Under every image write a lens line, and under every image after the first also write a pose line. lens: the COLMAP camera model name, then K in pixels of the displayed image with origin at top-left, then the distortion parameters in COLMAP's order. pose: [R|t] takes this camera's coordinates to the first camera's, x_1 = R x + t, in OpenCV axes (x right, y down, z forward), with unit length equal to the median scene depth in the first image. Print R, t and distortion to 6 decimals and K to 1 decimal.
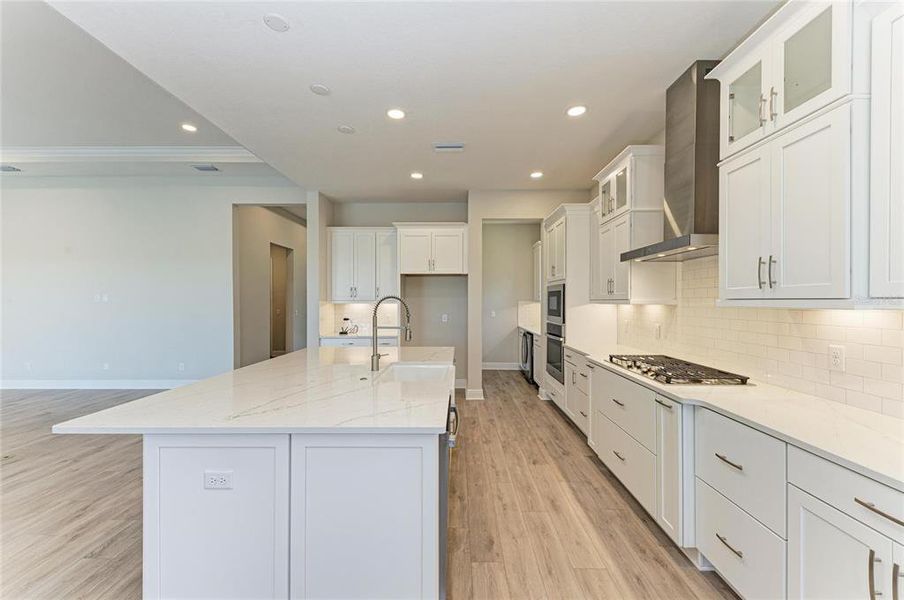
lens RADIAL K [[361.5, 0, 450.8], [0, 361.5, 300.7], [0, 0, 1]] dist [0.017691, -0.003140]
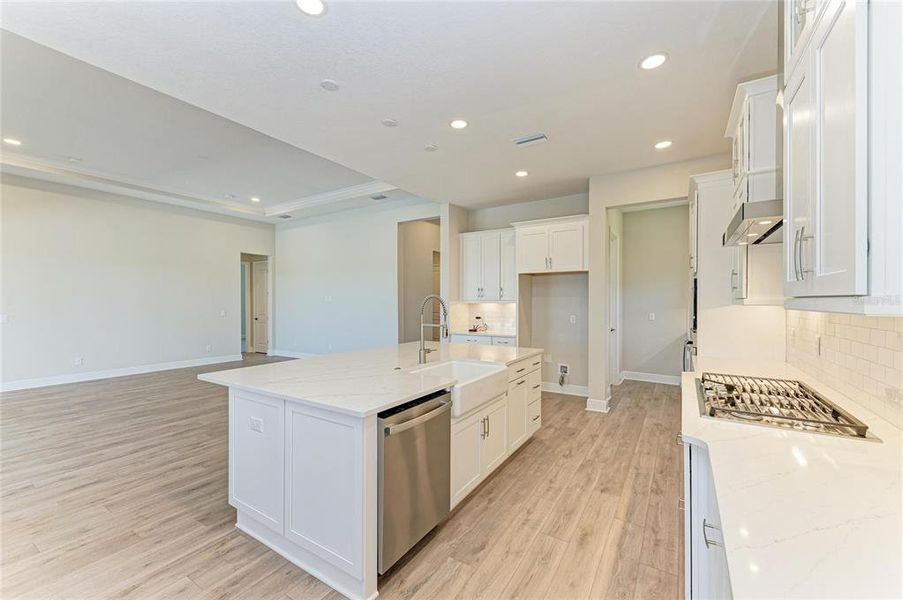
lens RADIAL K [[361.1, 0, 449.1], [0, 361.1, 300.0], [0, 0, 1]] dist [0.017691, -0.003140]
pose [[0.851843, -0.002309, -0.523791, 0.228161], [0.001694, 0.999997, -0.001652, 0.000168], [0.523794, 0.000519, 0.851845, 0.050496]]
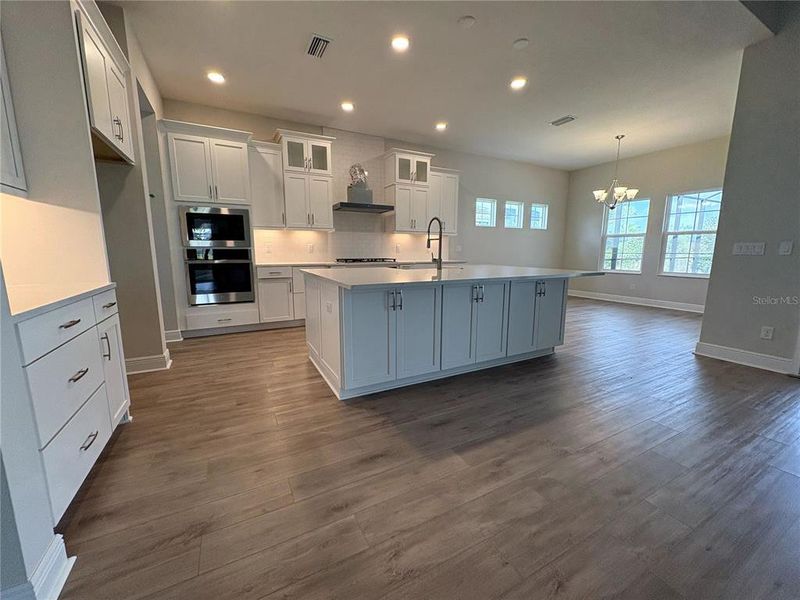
lens RADIAL K [[316.3, 0, 398.2], [0, 316.3, 299.9], [0, 0, 1]] dist [0.002750, -0.000058]
pose [[-0.477508, -0.138920, 0.867575, -0.647013], [-0.003477, 0.987712, 0.156243, 0.060758], [-0.878620, 0.071591, -0.472124, 0.907091]]
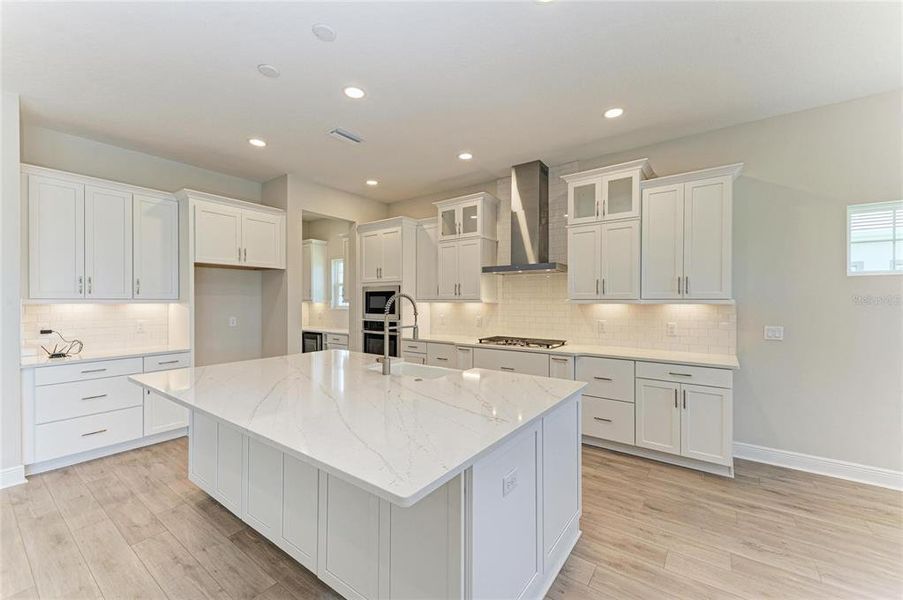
lens RADIAL K [[361.1, 0, 448.1], [0, 361.1, 301.7], [0, 0, 1]] dist [0.017691, -0.003140]
pose [[0.580240, -0.002520, 0.814442, -0.453109], [-0.001915, 0.999988, 0.004459, 0.000005], [-0.814443, -0.004147, 0.580228, 0.171201]]
